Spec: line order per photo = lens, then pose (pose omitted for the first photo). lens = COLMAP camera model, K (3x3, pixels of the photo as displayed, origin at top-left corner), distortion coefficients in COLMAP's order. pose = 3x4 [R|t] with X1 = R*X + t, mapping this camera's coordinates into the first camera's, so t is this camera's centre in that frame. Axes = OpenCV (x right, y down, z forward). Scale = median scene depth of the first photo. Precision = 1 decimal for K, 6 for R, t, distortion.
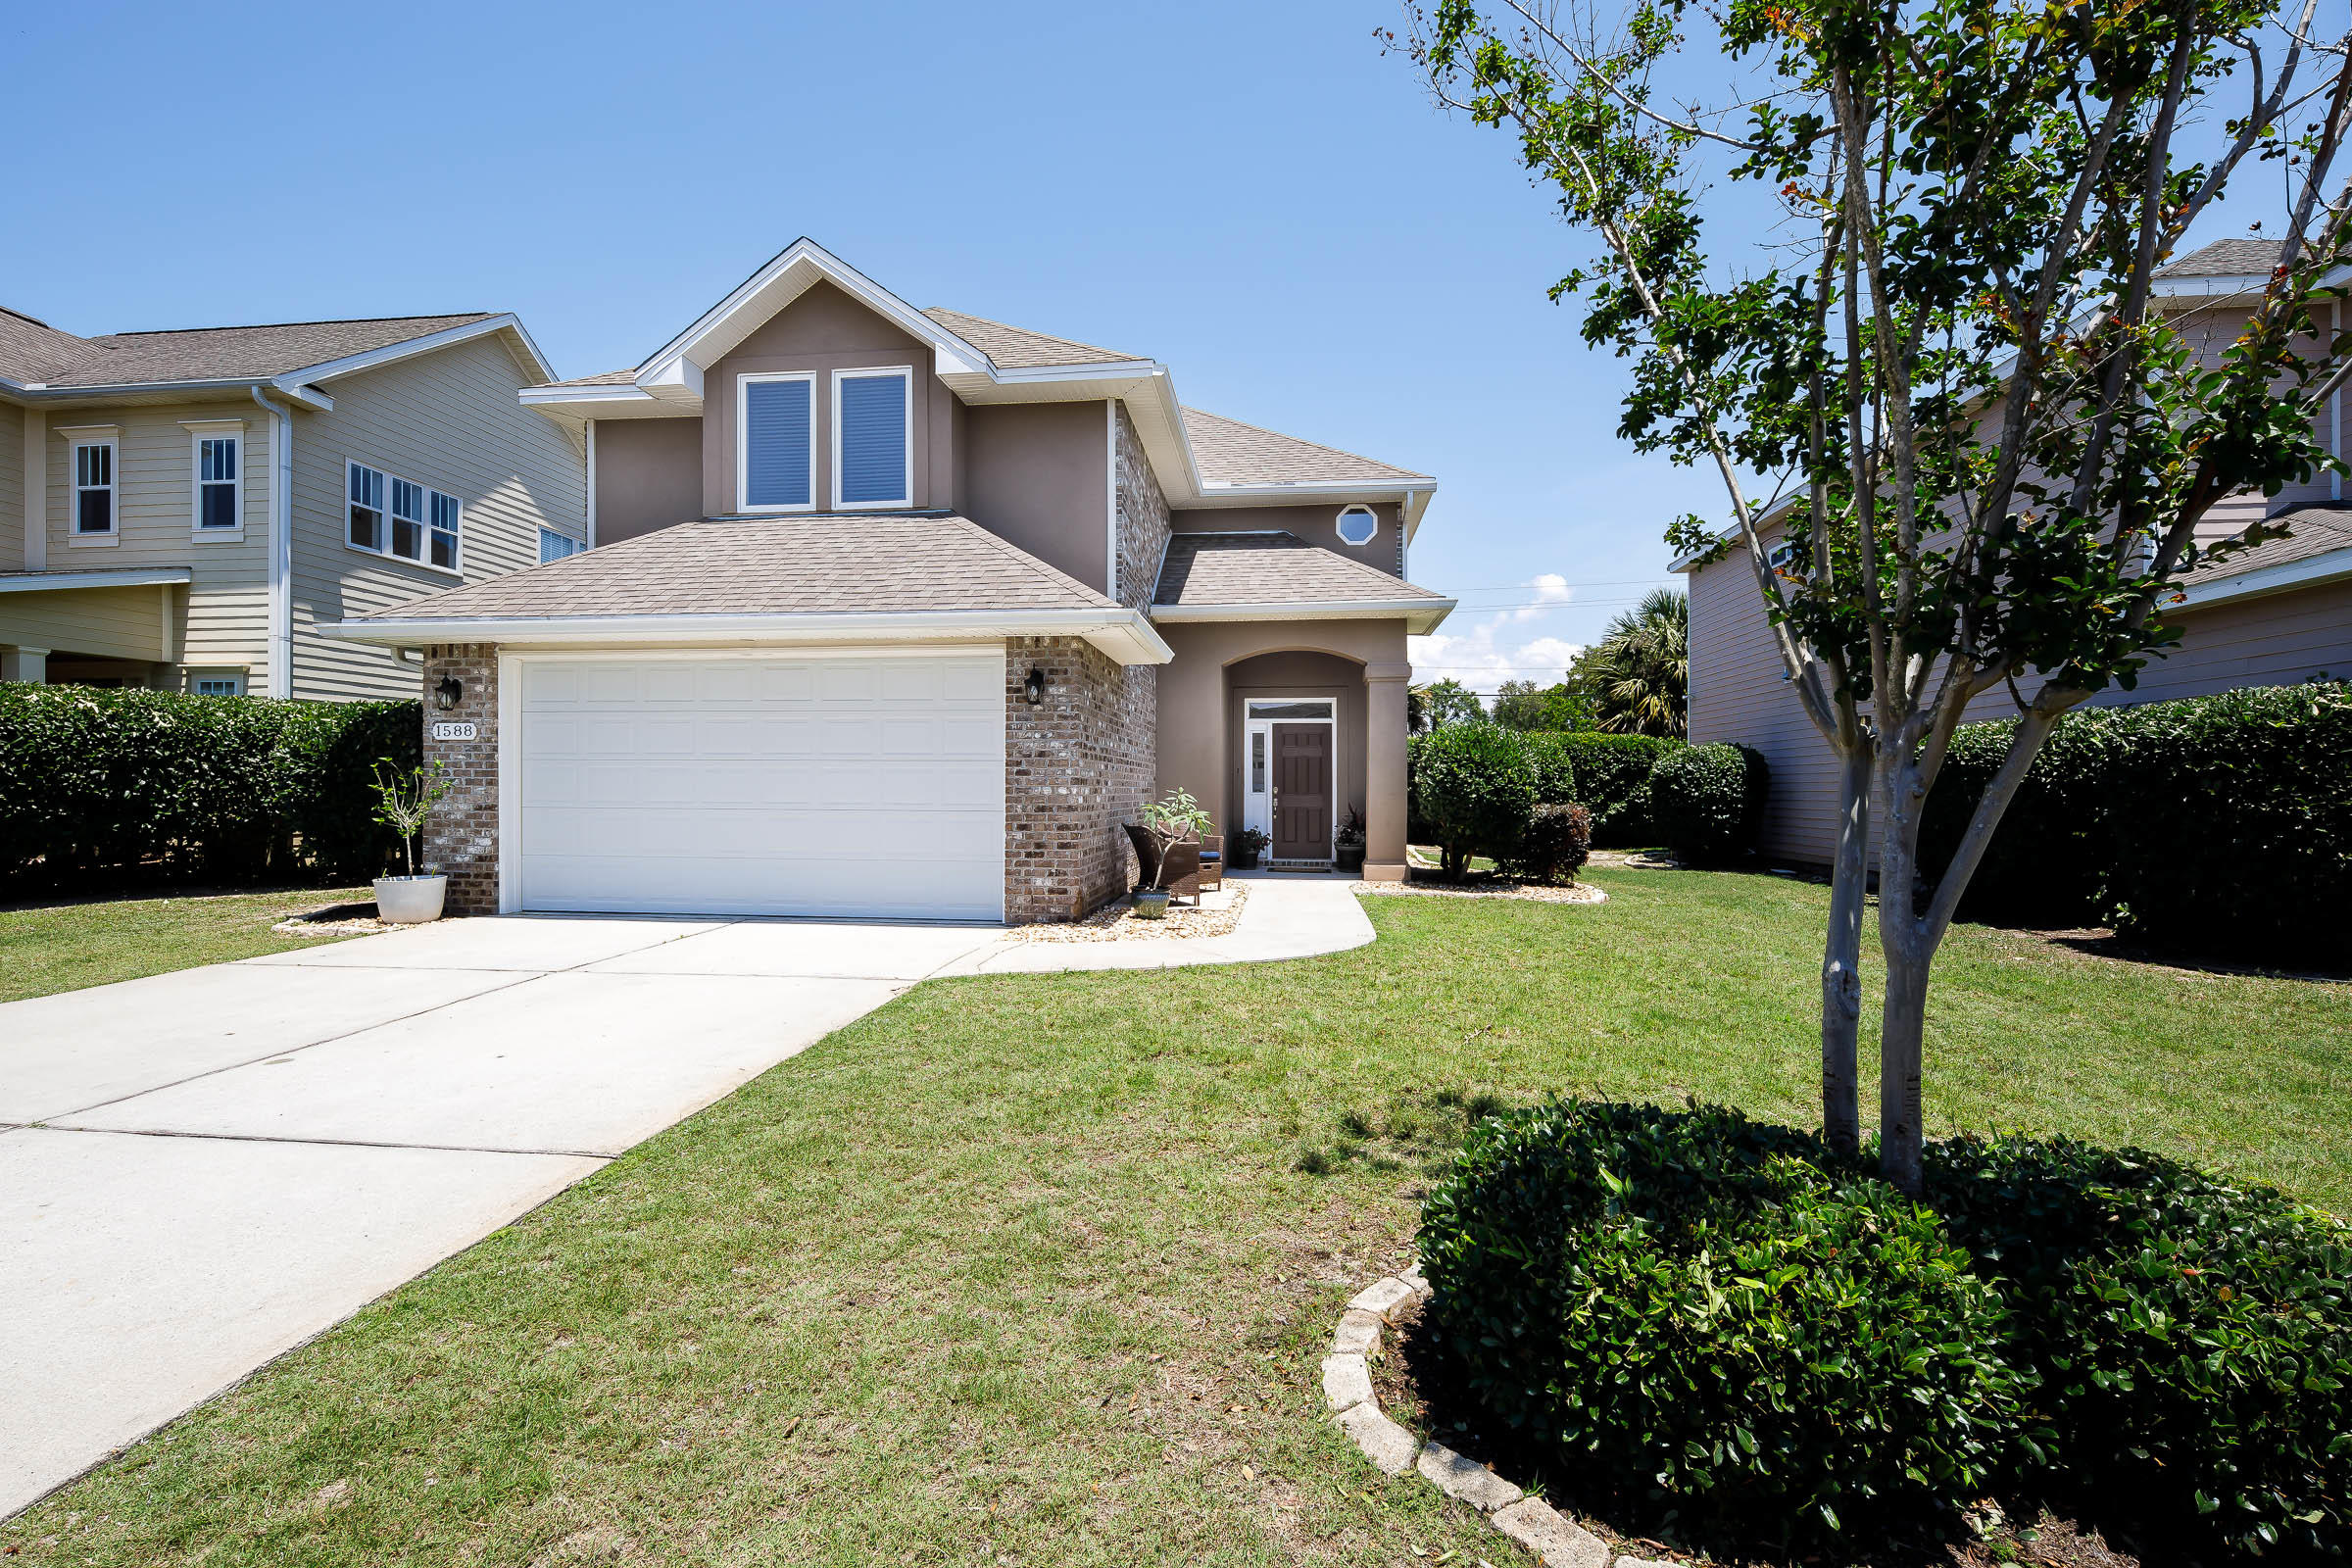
lens RADIAL K [[1020.3, 0, 1176.7], [0, 1020.3, 792.8], [0, 0, 1]] dist [0.009228, -0.002019]
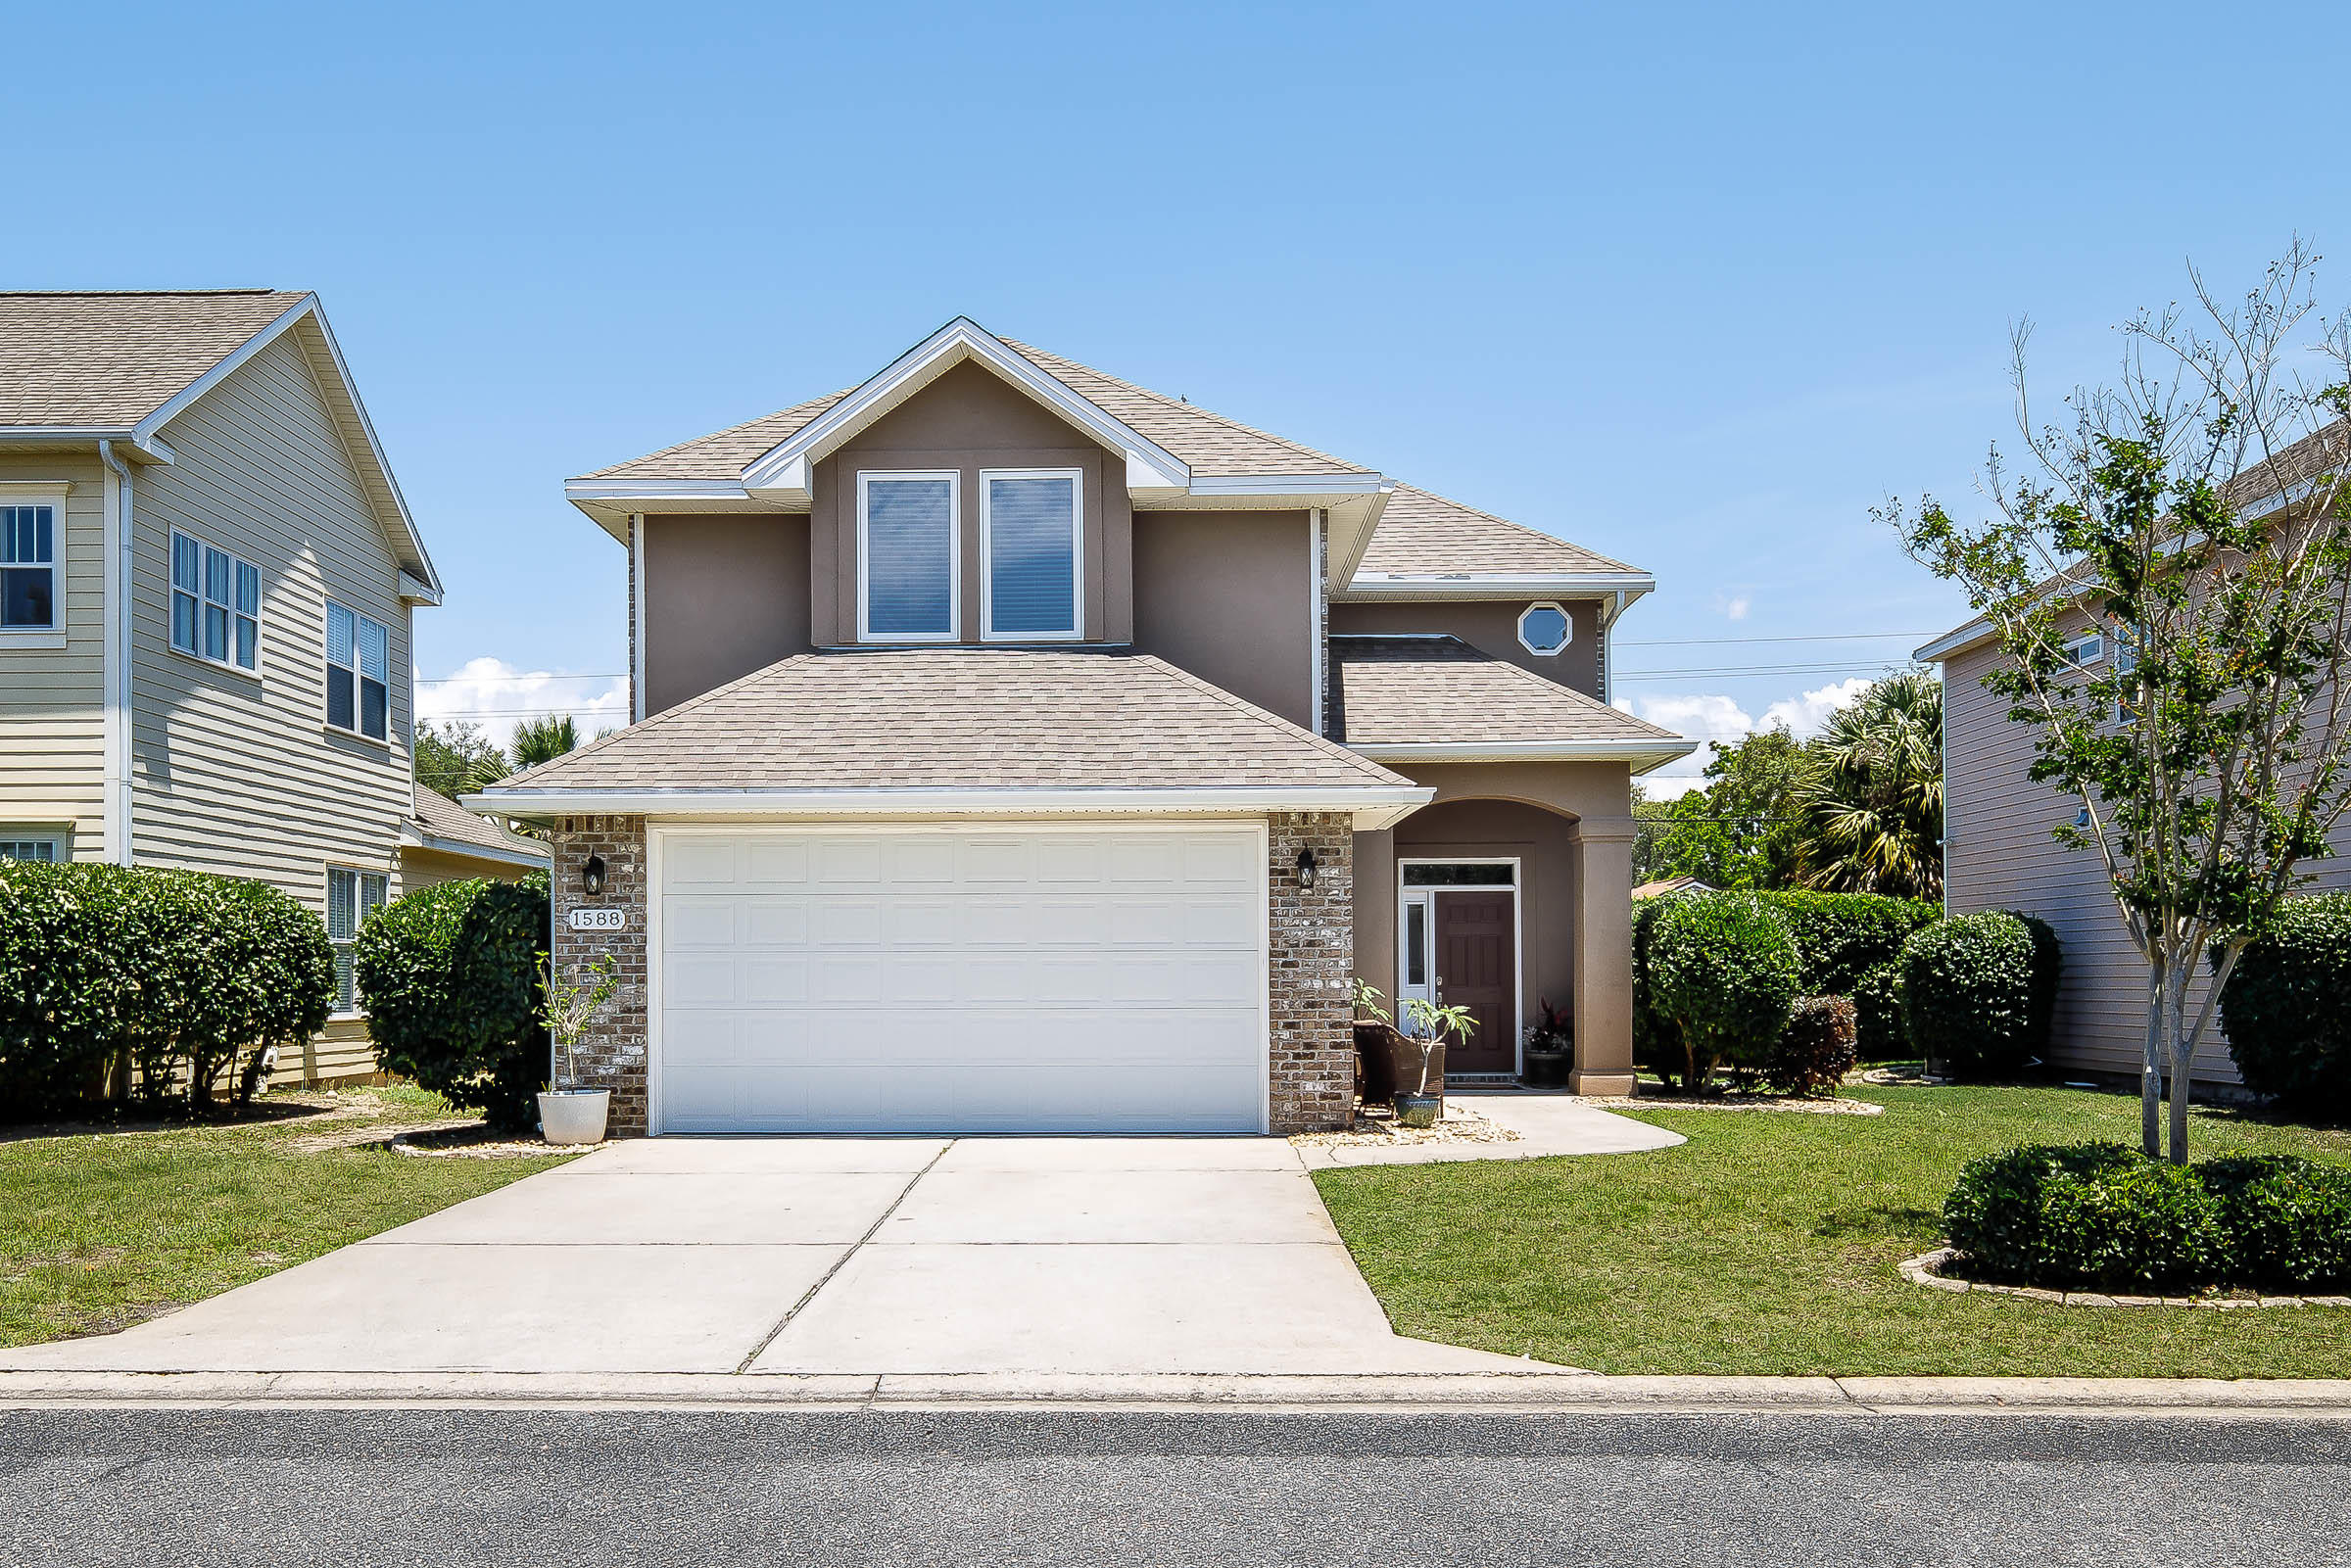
lens RADIAL K [[1961.6, 0, 1156.8], [0, 1961.6, 970.8], [0, 0, 1]] dist [0.003693, 0.020148]
pose [[0.994329, -0.007353, 0.106092, -0.367599], [0.008133, 0.999943, -0.006922, -0.002594], [-0.106035, 0.007746, 0.994332, -0.569281]]
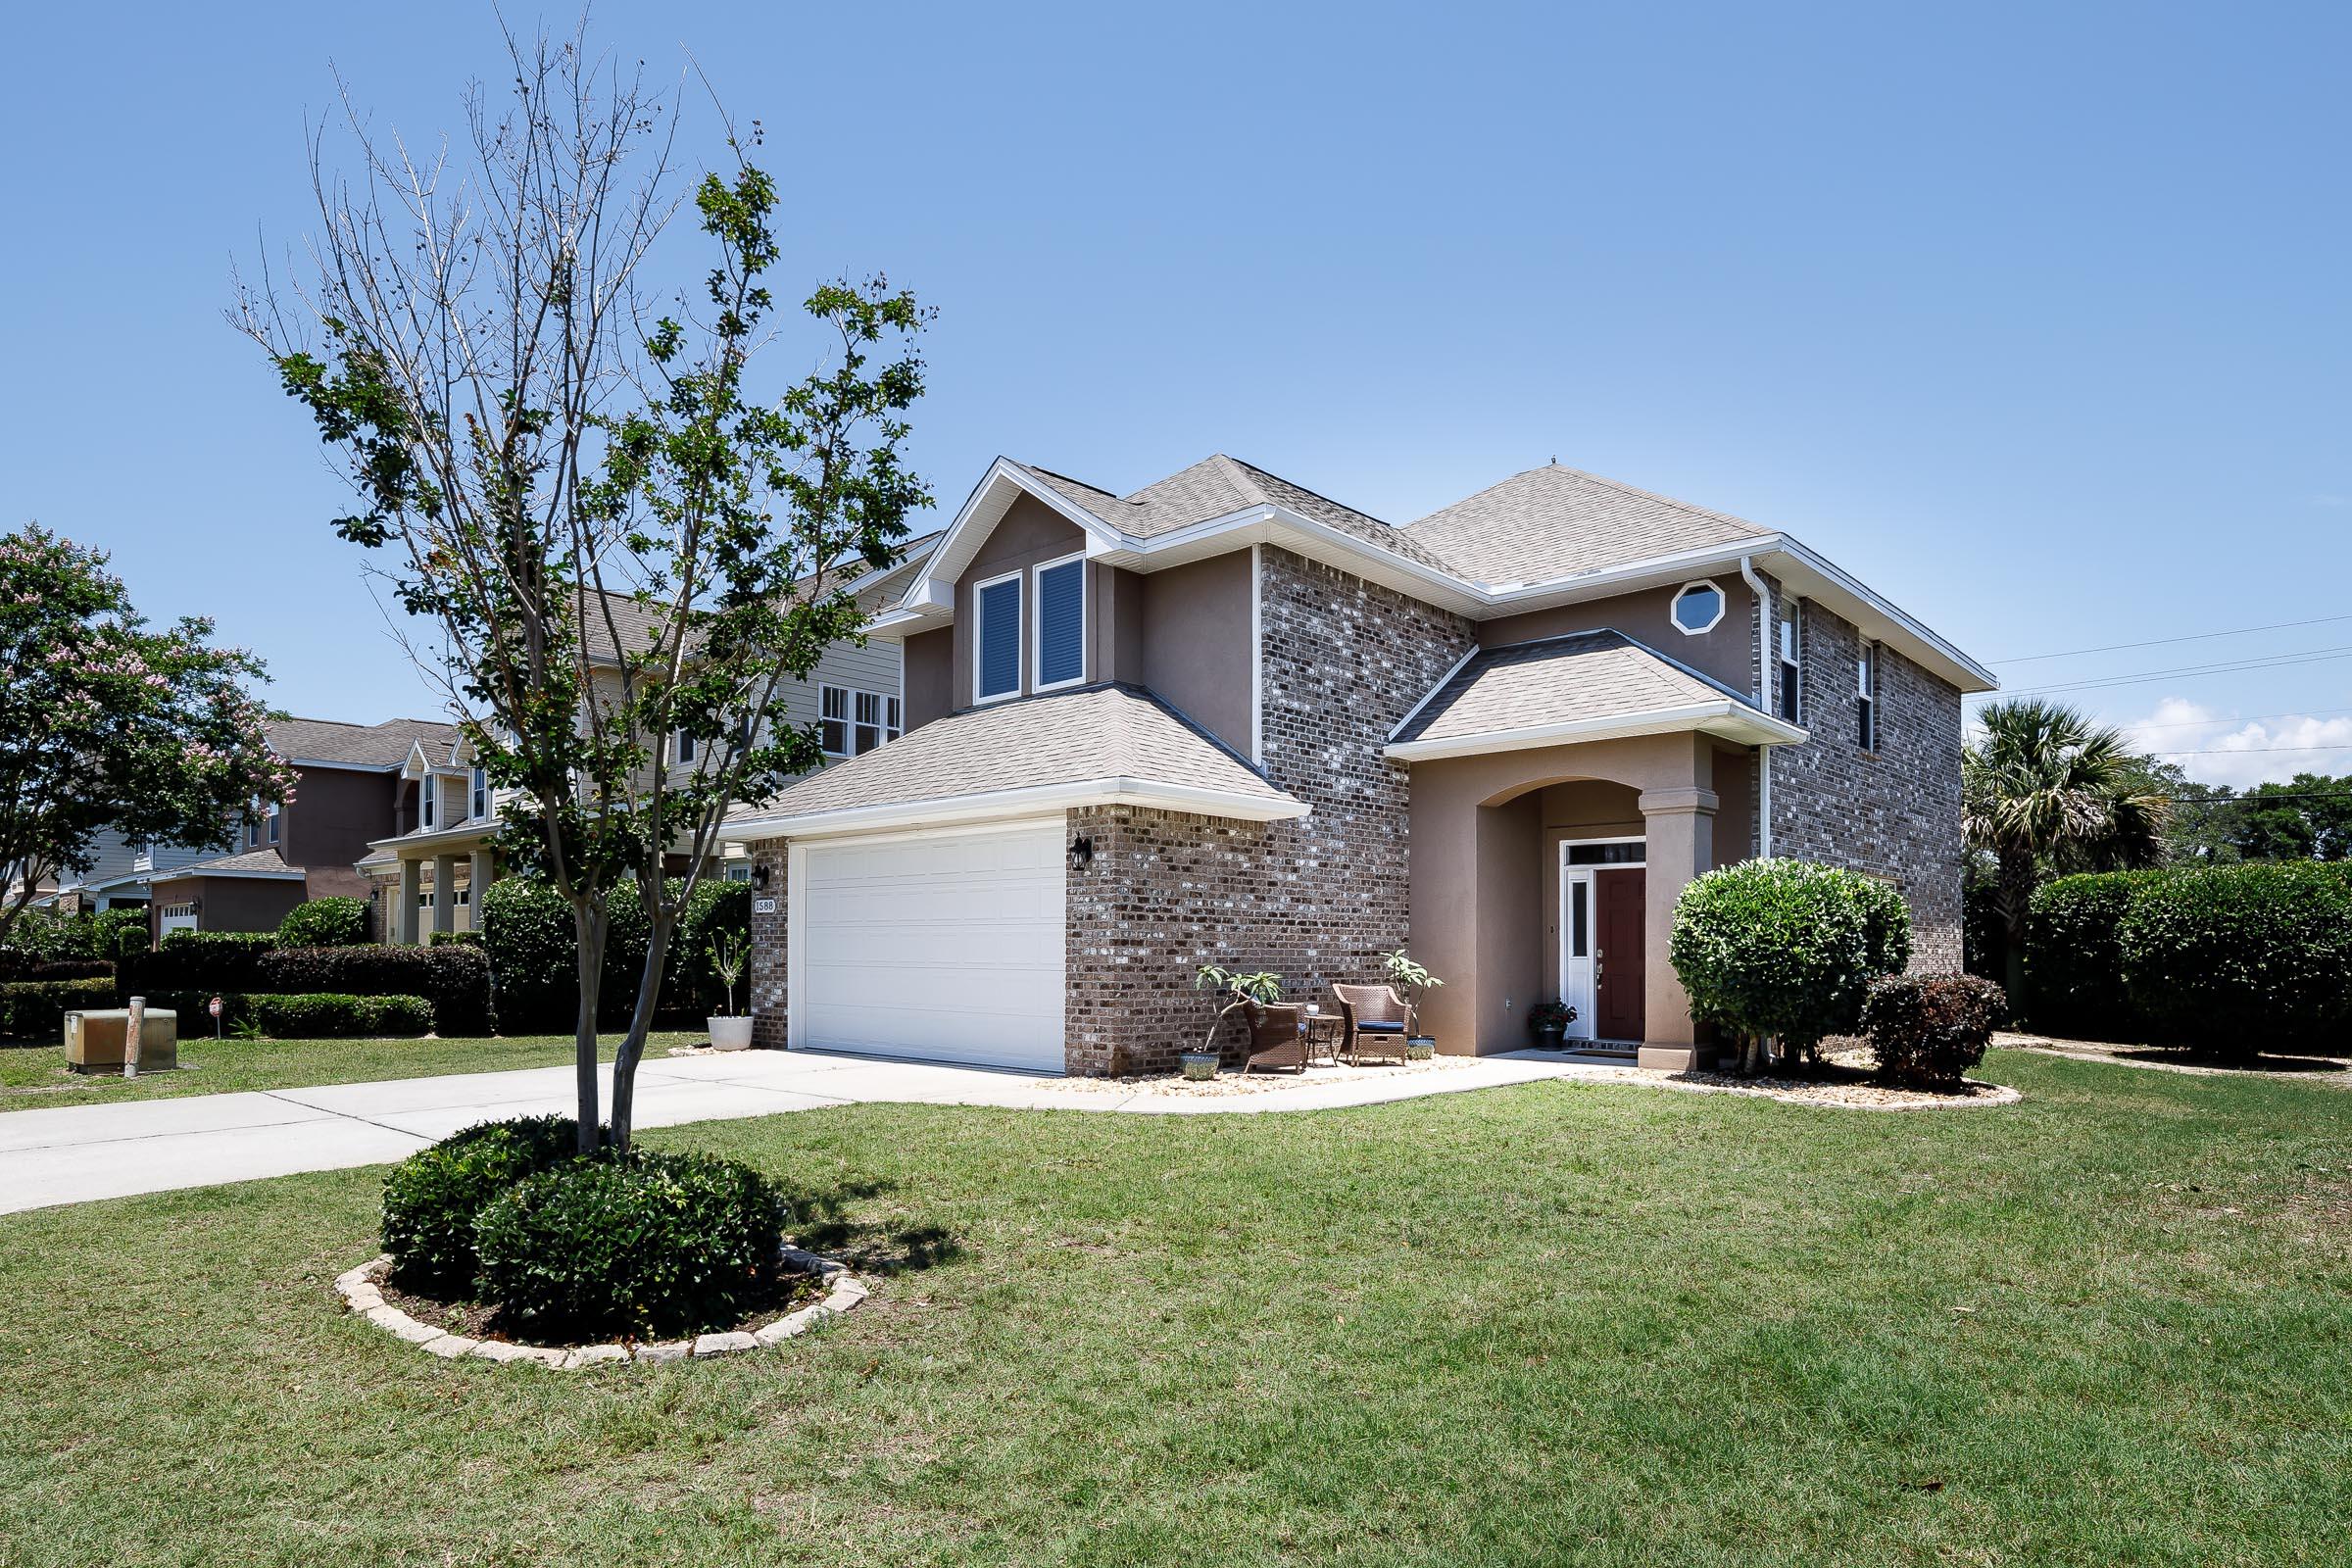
lens RADIAL K [[1330.3, 0, 1149.3], [0, 1330.3, 943.2], [0, 0, 1]] dist [-0.004407, -0.000436]
pose [[0.807579, -0.004326, -0.589743, 0.598531], [-0.003799, 0.999914, -0.012536, 0.005356], [0.589747, 0.012364, 0.807493, -0.064109]]
